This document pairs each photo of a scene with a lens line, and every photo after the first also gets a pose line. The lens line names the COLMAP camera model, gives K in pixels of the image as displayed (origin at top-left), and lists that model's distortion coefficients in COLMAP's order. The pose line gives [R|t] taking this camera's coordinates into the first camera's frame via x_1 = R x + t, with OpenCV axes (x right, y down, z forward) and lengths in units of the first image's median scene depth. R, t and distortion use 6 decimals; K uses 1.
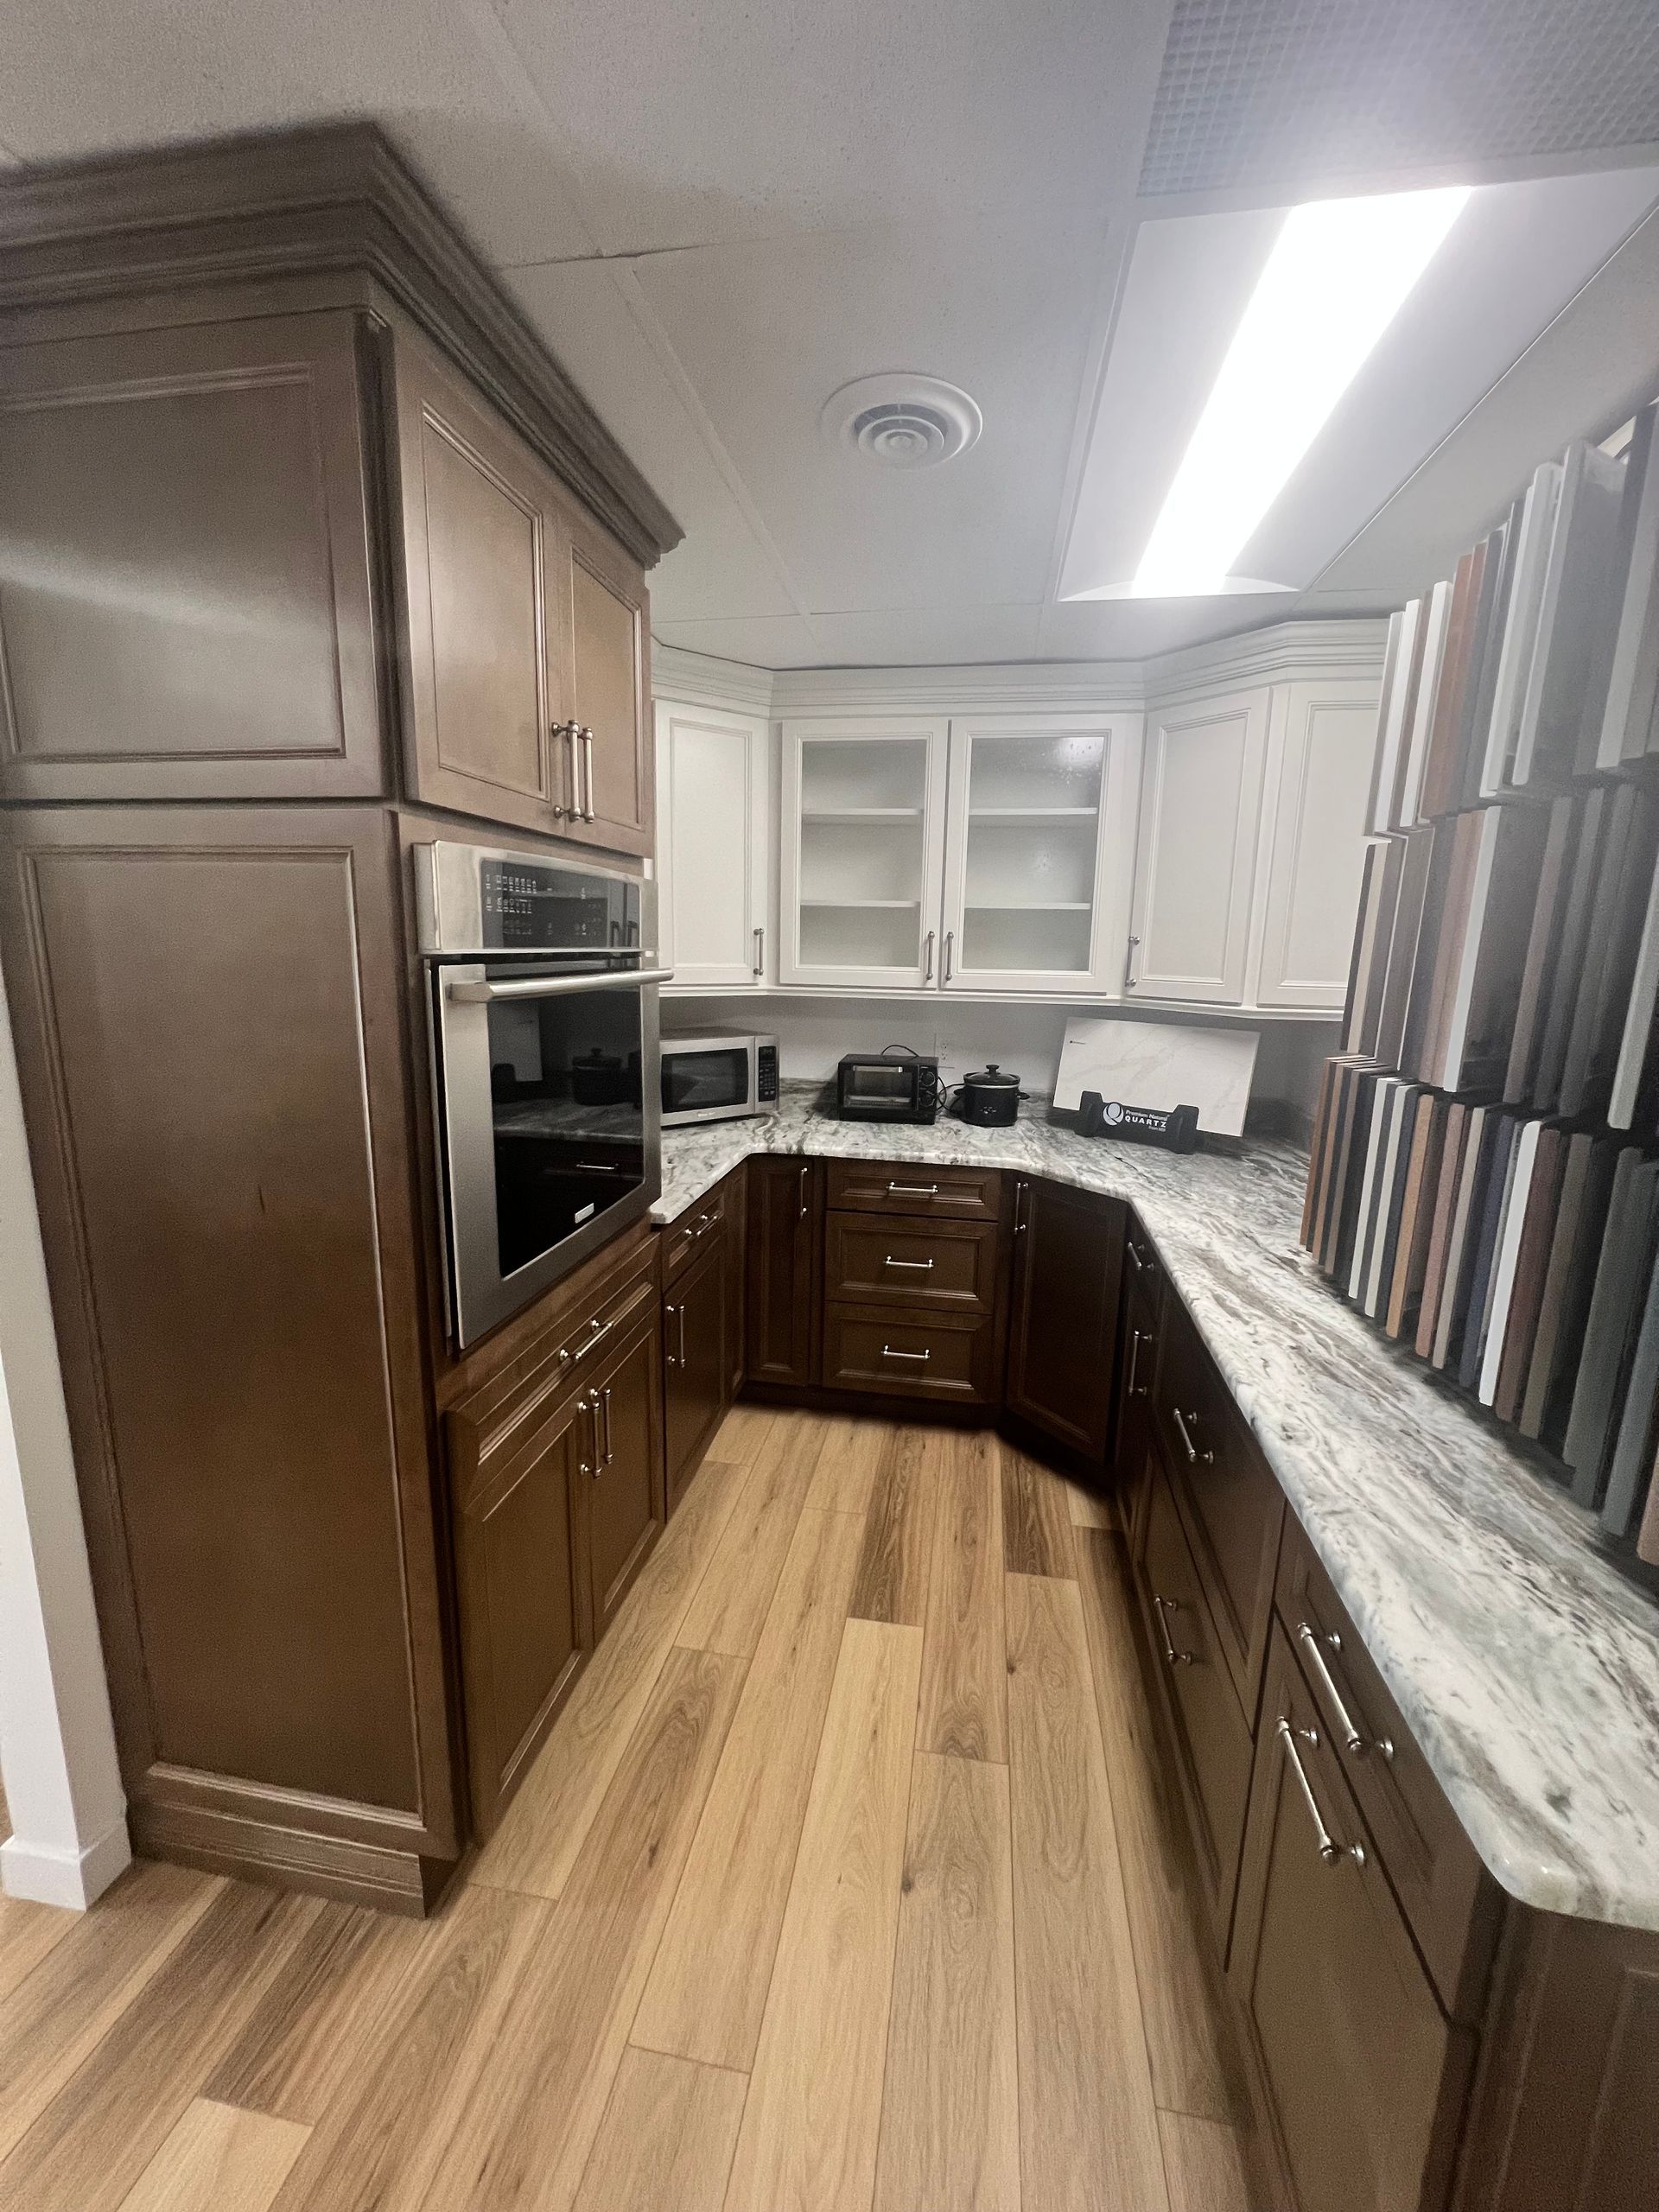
lens RADIAL K [[887.0, 0, 830.6], [0, 887.0, 1100.3], [0, 0, 1]] dist [-0.000664, 0.000363]
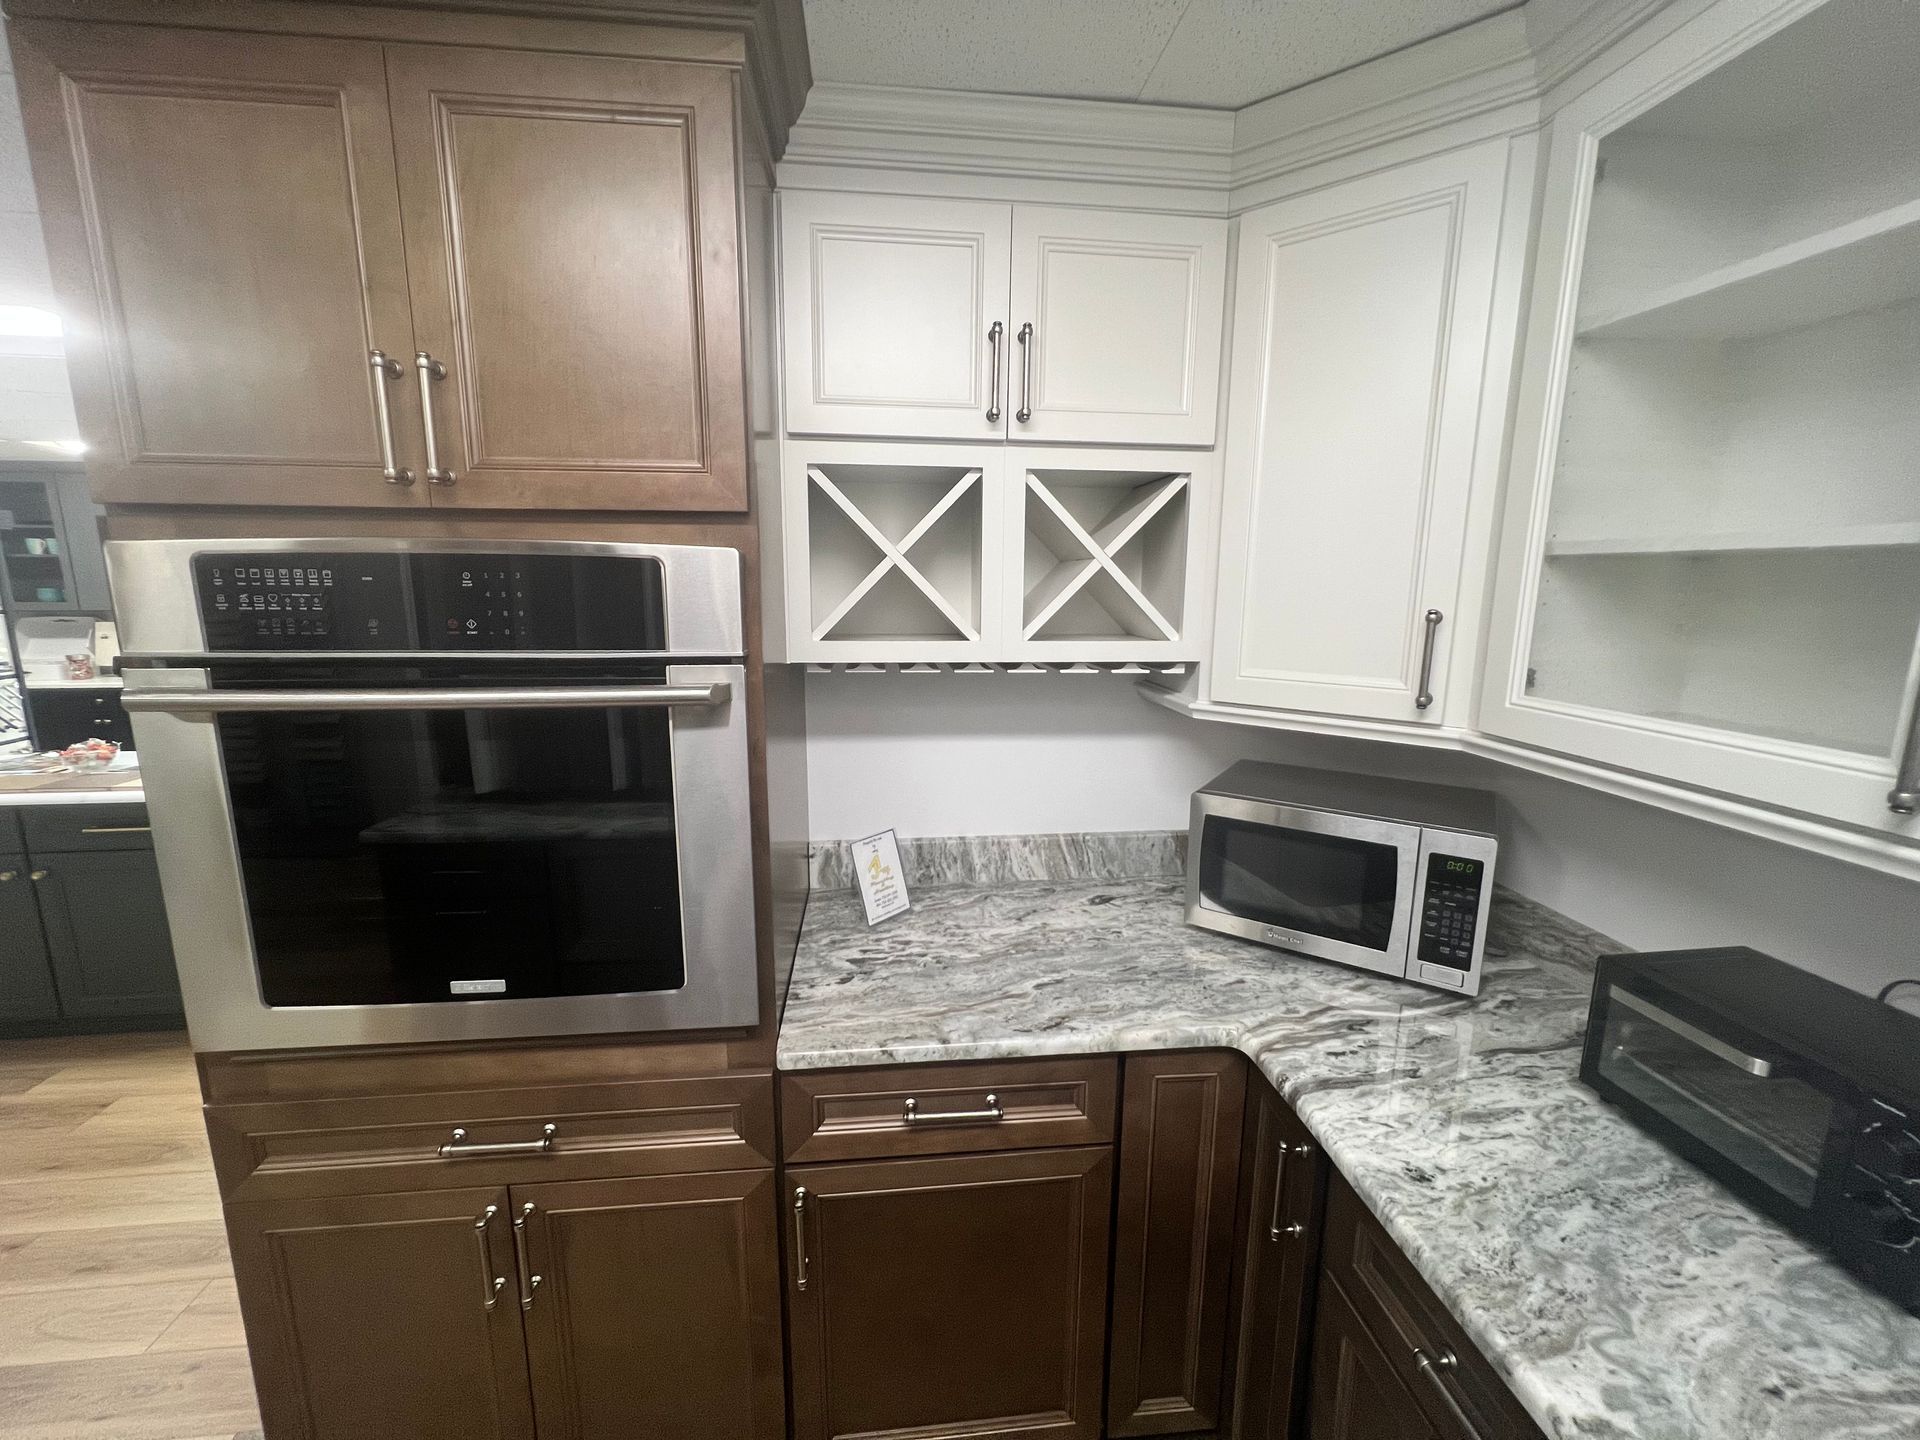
lens RADIAL K [[769.9, 0, 960.0], [0, 769.9, 720.0], [0, 0, 1]] dist [-0.000664, 0.000363]
pose [[0.272318, 0.146995, -0.950913, 0.405746], [-0.169142, 0.980186, 0.103082, -0.222586], [0.947224, 0.132768, 0.291786, 1.071138]]
